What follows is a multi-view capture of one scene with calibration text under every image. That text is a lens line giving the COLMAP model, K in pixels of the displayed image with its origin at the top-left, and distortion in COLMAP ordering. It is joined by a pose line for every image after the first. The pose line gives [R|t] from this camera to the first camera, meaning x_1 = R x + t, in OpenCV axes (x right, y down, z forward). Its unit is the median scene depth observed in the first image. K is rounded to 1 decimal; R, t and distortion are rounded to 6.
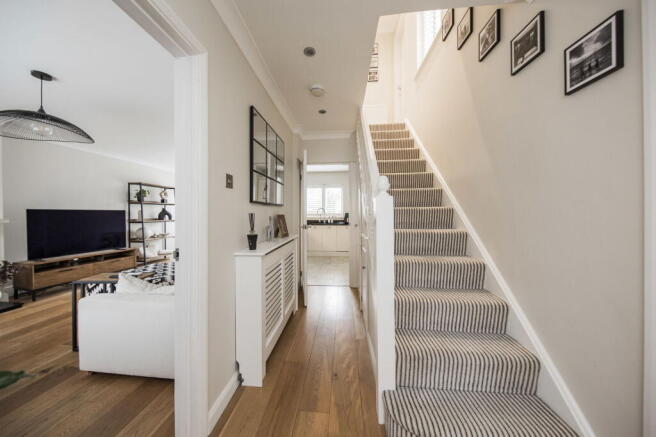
lens RADIAL K [[221.0, 0, 325.9], [0, 221.0, 211.4], [0, 0, 1]] dist [-0.010594, -0.000636]
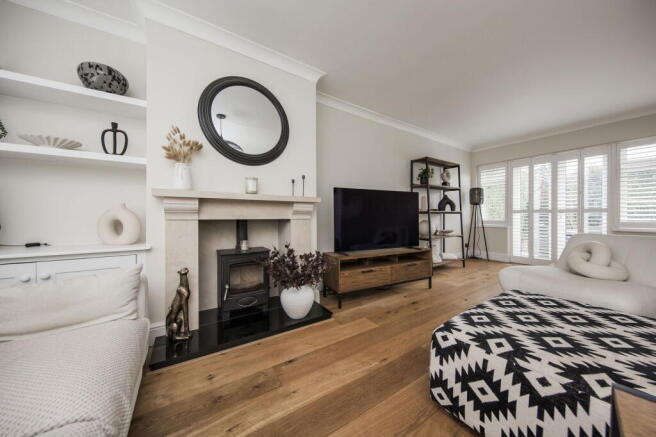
lens RADIAL K [[221.0, 0, 336.2], [0, 221.0, 215.1], [0, 0, 1]] dist [-0.010594, -0.000636]
pose [[0.634399, 0.000015, -0.773006, -0.479548], [0.004869, 0.999980, 0.004015, 0.054648], [0.772990, -0.006311, 0.634387, 0.314103]]
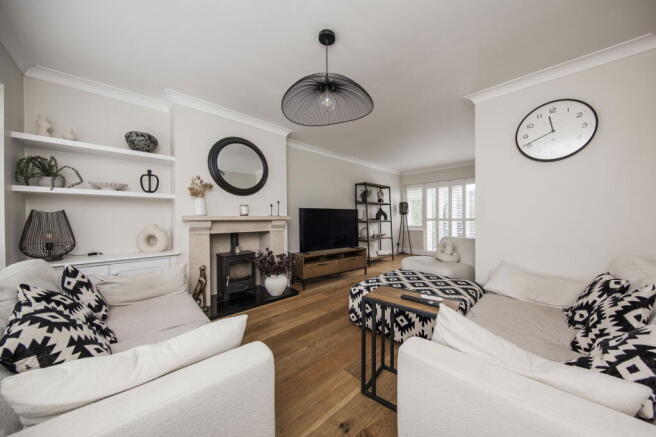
lens RADIAL K [[215.4, 0, 341.2], [0, 215.4, 221.8], [0, 0, 1]] dist [-0.014707, -0.000129]
pose [[0.775524, 0.014345, -0.631155, -0.310513], [0.006281, 0.999517, 0.030435, 0.018209], [0.631287, -0.027568, 0.775060, 0.161621]]
